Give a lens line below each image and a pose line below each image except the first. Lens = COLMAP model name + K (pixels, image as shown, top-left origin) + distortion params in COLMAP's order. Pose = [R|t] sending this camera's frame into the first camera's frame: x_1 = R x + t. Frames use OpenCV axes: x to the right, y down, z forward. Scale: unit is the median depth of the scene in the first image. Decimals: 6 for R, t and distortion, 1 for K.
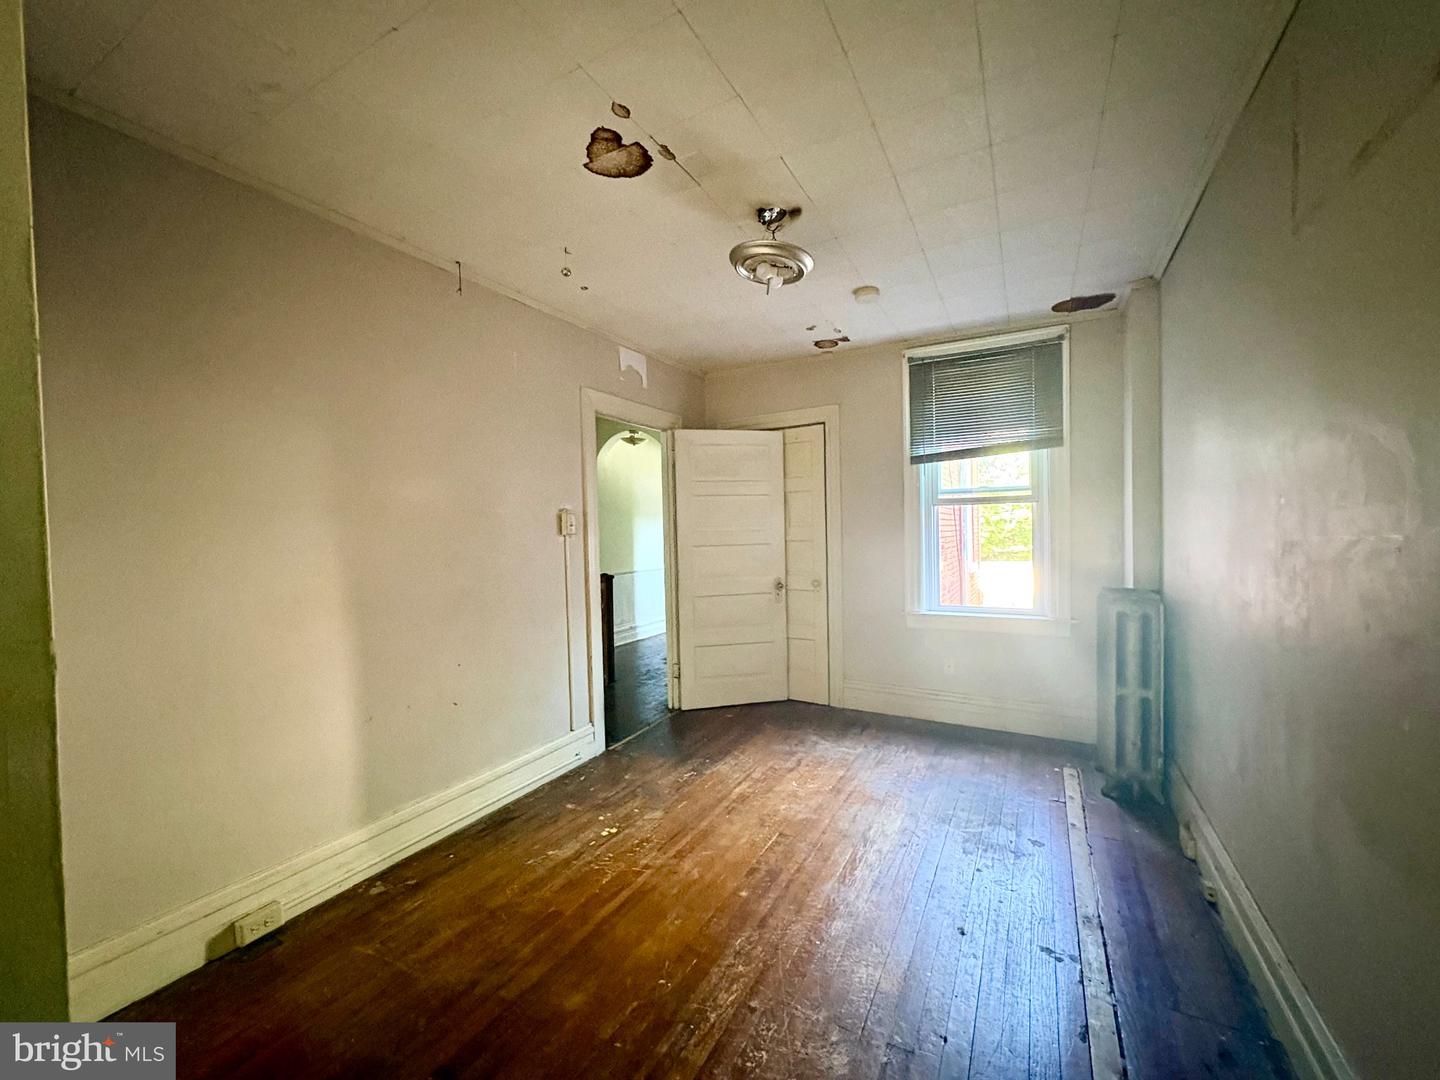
lens RADIAL K [[577.3, 0, 720.0], [0, 577.3, 540.0], [0, 0, 1]] dist [0.002977, 0.000675]
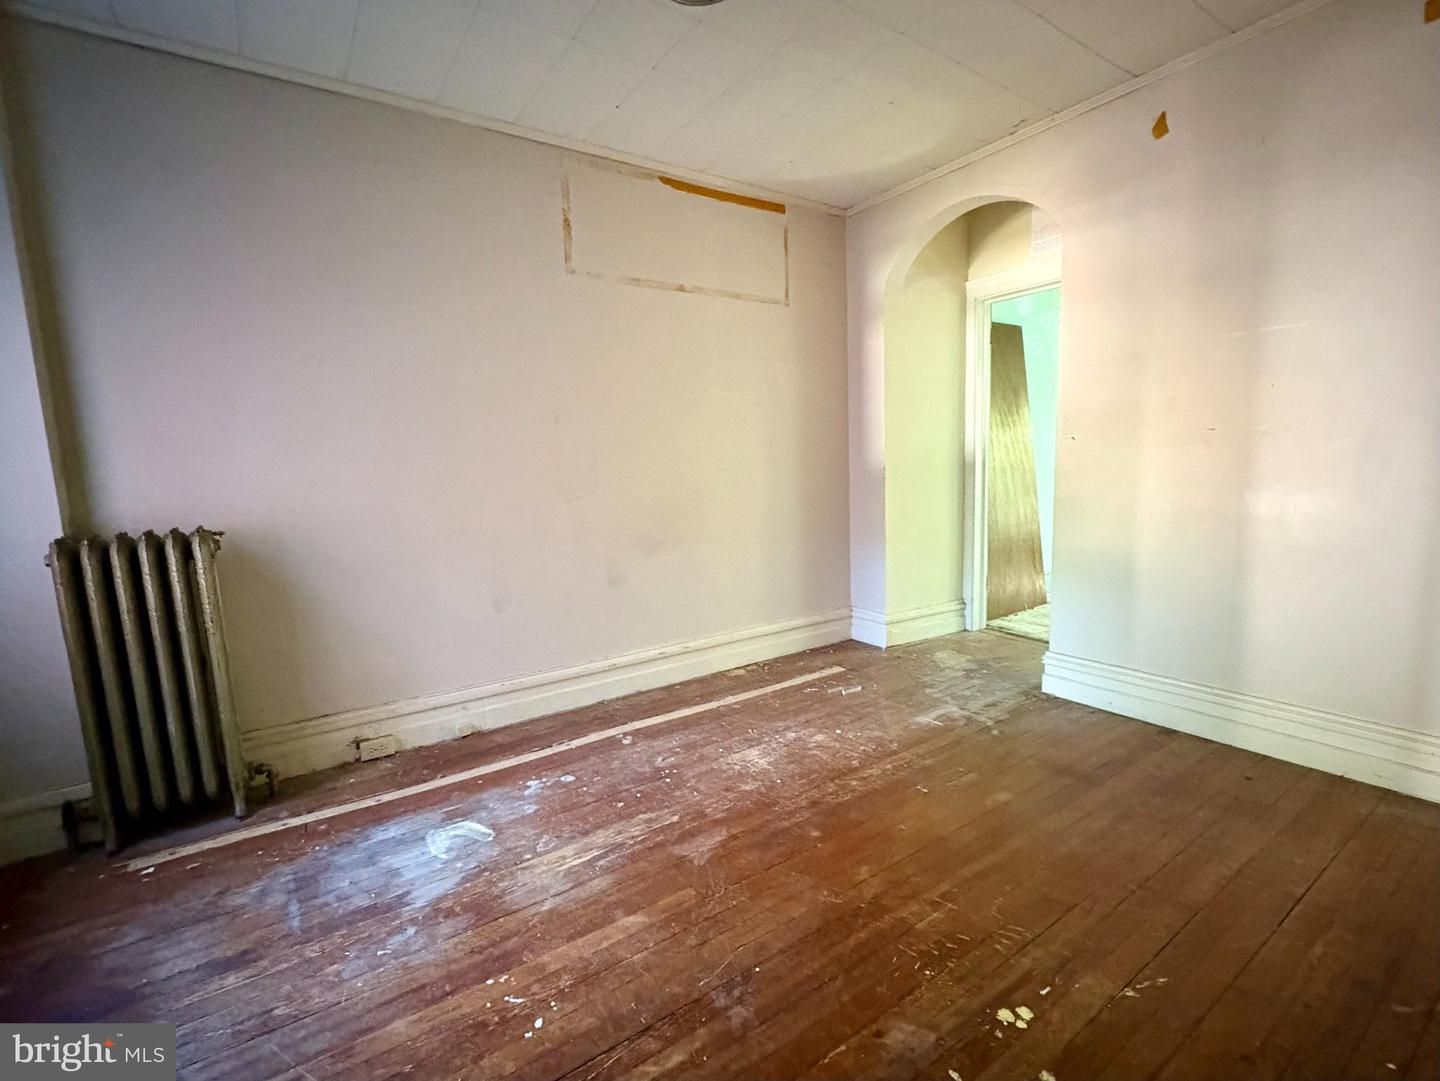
lens RADIAL K [[577.3, 0, 720.0], [0, 577.3, 540.5], [0, 0, 1]] dist [0.002977, 0.000675]
pose [[-0.873685, -0.022375, 0.485977, -0.196369], [0.055638, 0.987792, 0.145505, 0.042137], [-0.483300, 0.154164, -0.861774, 1.418709]]
